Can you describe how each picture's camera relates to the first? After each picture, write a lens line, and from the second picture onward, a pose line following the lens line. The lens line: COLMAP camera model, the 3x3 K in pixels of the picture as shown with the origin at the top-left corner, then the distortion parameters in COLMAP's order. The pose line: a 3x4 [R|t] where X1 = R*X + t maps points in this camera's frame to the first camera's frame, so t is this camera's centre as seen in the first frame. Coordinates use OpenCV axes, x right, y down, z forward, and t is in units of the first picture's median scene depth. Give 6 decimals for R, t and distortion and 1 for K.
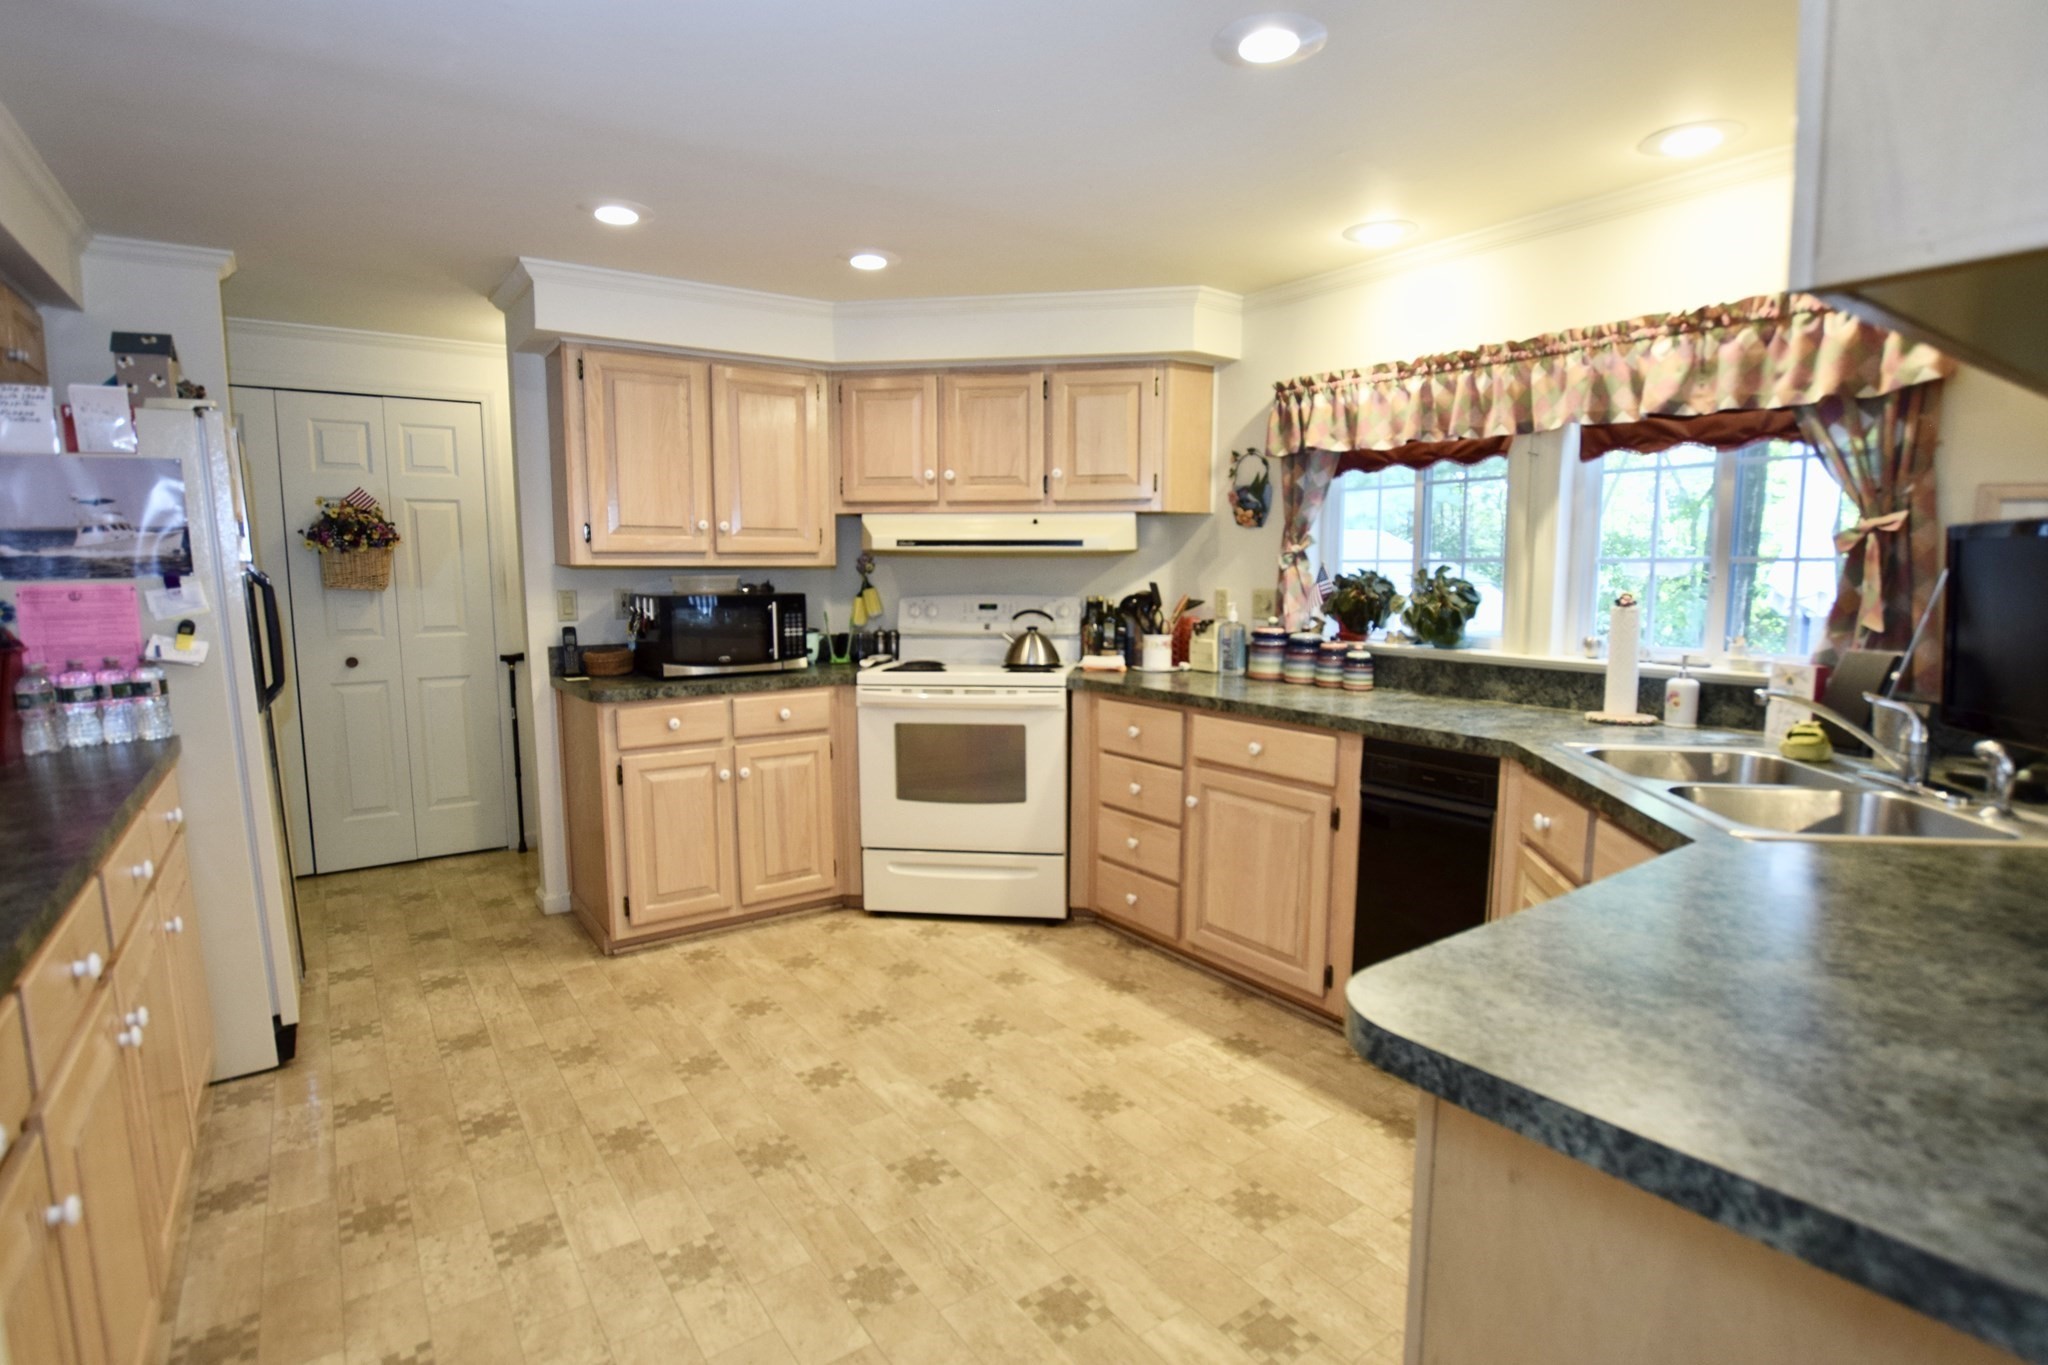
lens RADIAL K [[1006.1, 0, 1024.0], [0, 1006.1, 682.5], [0, 0, 1]] dist [-0.028389, 0.001768]
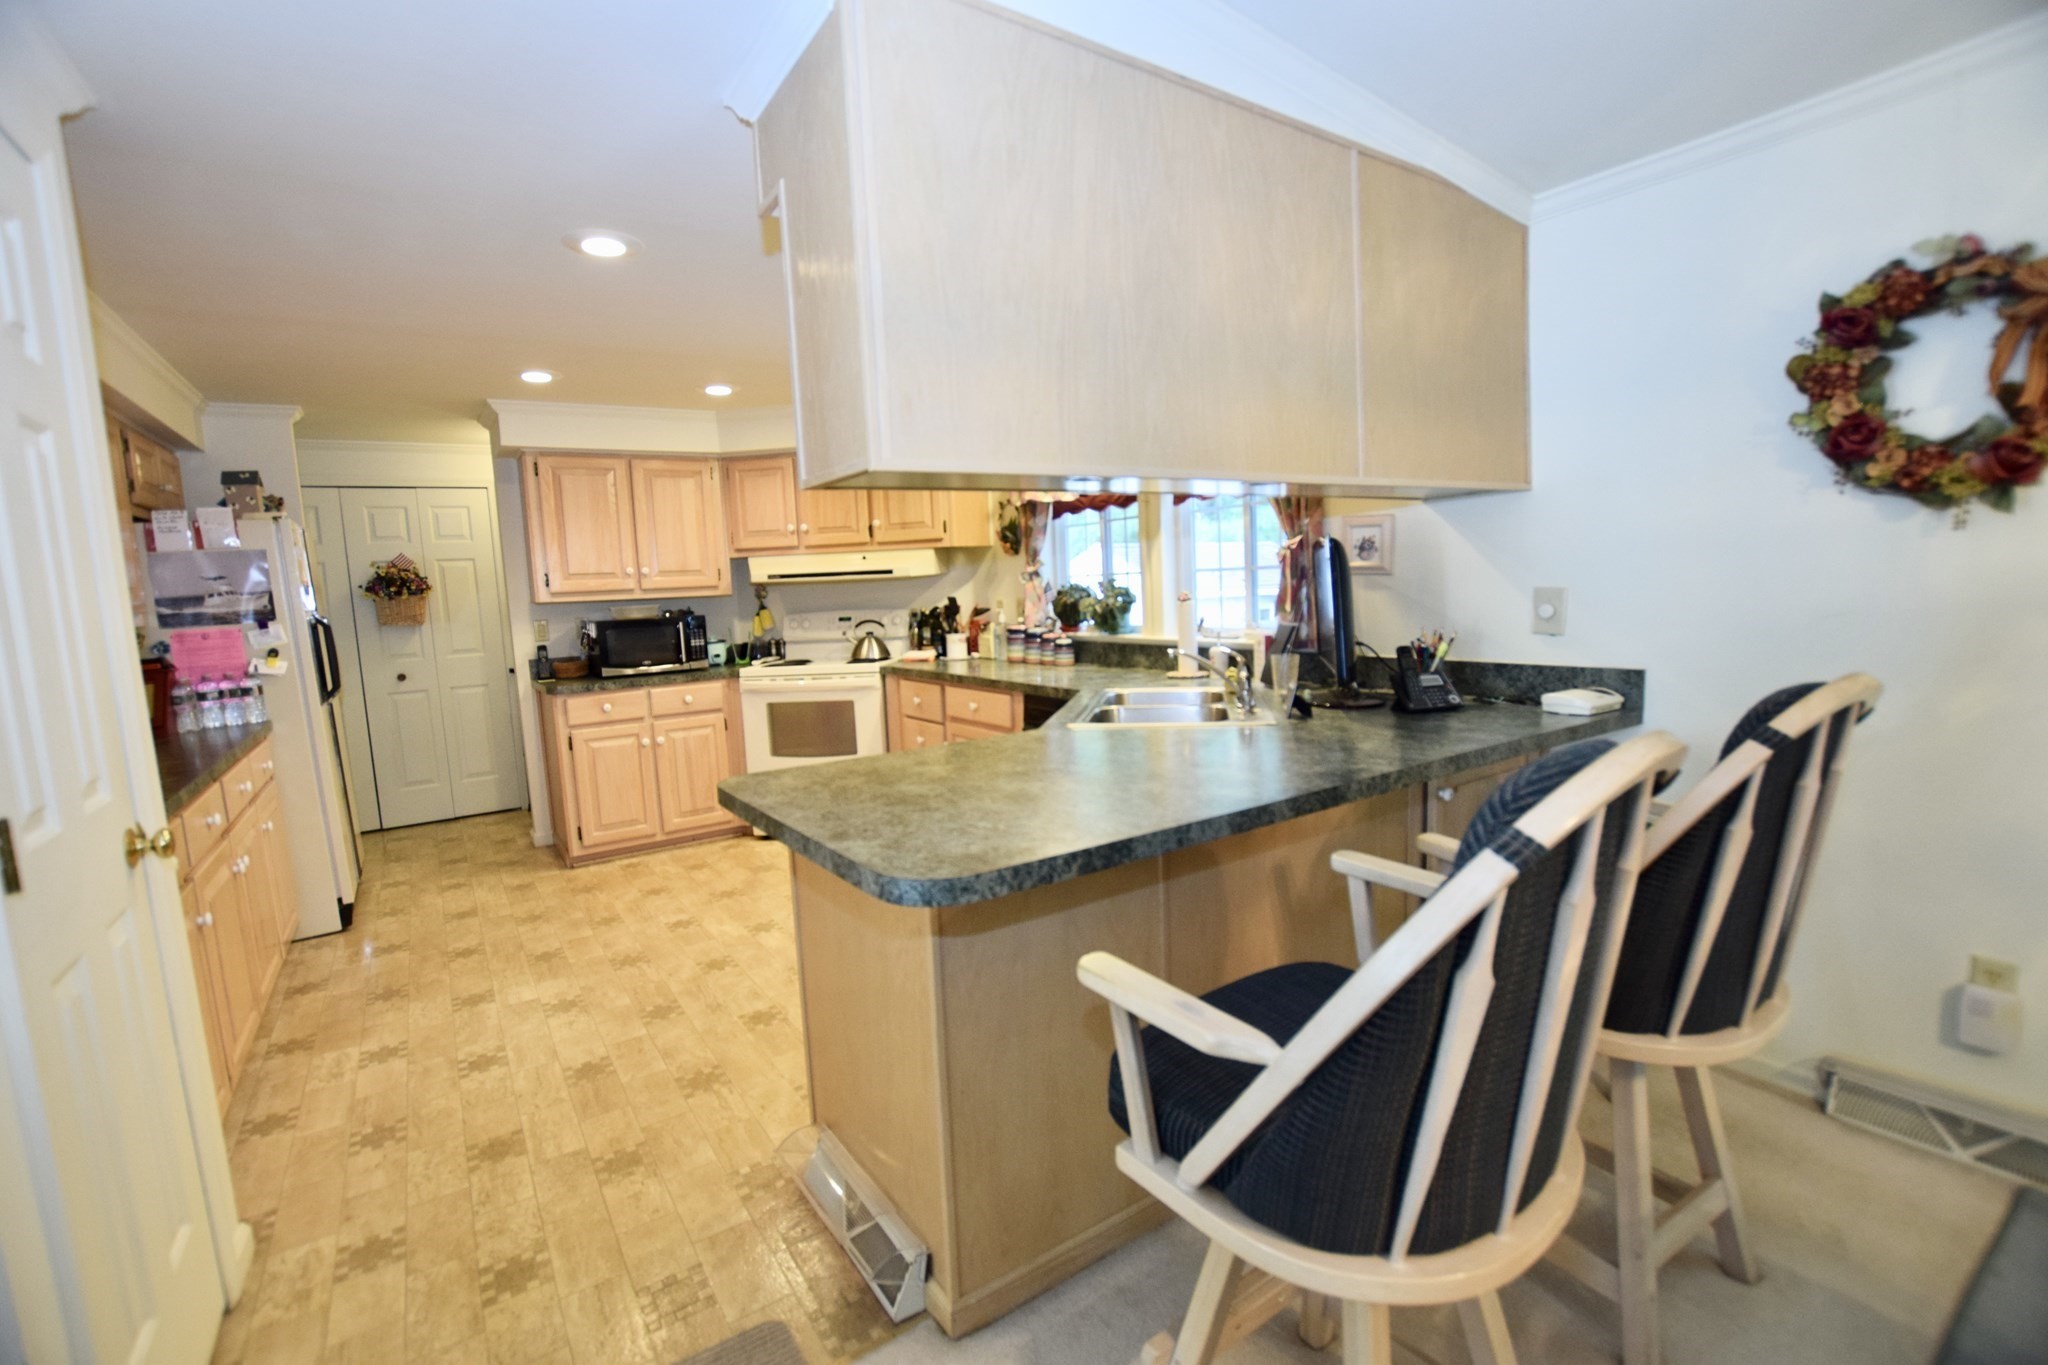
lens RADIAL K [[900.7, 0, 1024.0], [0, 900.7, 682.5], [0, 0, 1]] dist [-0.027758, -0.000013]
pose [[0.998900, -0.039687, -0.024960, 0.289018], [0.039618, 0.999210, -0.003259, 0.031847], [0.025069, 0.002266, 0.999683, -0.289639]]
